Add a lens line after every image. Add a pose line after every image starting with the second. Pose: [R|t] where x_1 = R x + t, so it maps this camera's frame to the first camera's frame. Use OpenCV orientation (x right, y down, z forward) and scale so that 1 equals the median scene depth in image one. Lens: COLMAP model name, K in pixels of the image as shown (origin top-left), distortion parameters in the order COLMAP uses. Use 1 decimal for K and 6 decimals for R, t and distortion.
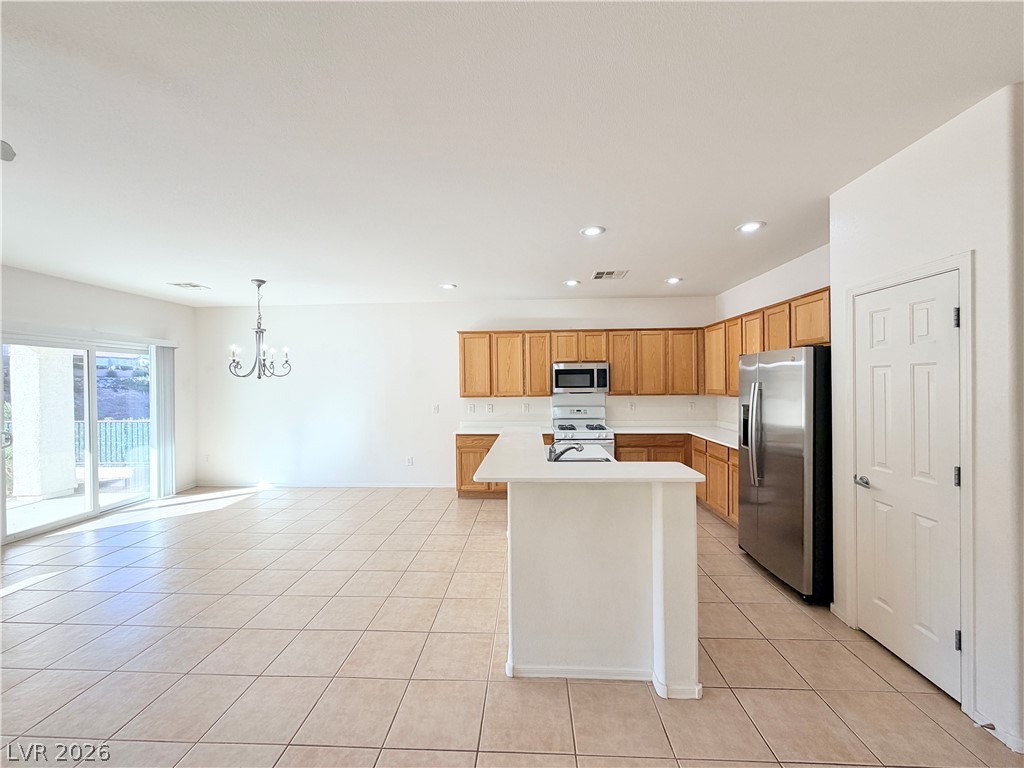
lens RADIAL K [[408.9, 0, 510.8], [0, 408.9, 383.9], [0, 0, 1]] dist [0.002446, -0.000210]
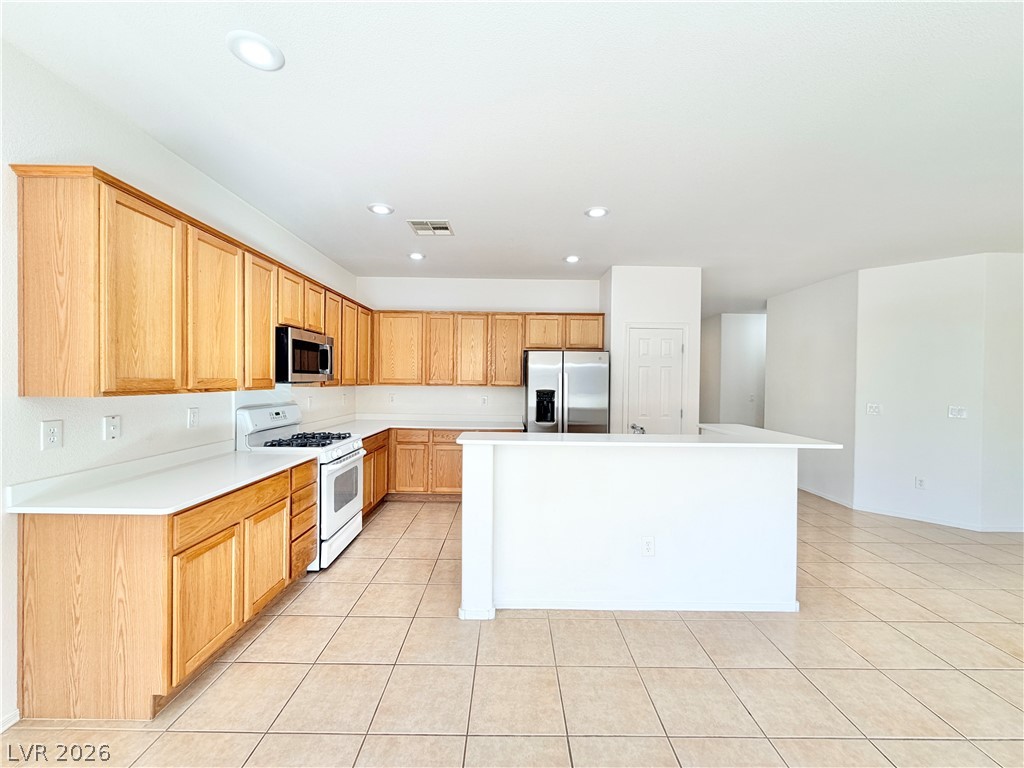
lens RADIAL K [[408.9, 0, 509.8], [0, 408.9, 387.3], [0, 0, 1]] dist [0.002446, -0.000210]
pose [[-0.054475, -0.006415, 0.998495, -0.456563], [-0.011661, 0.999915, 0.005788, 0.023048], [-0.998447, -0.011329, -0.054545, 0.759167]]
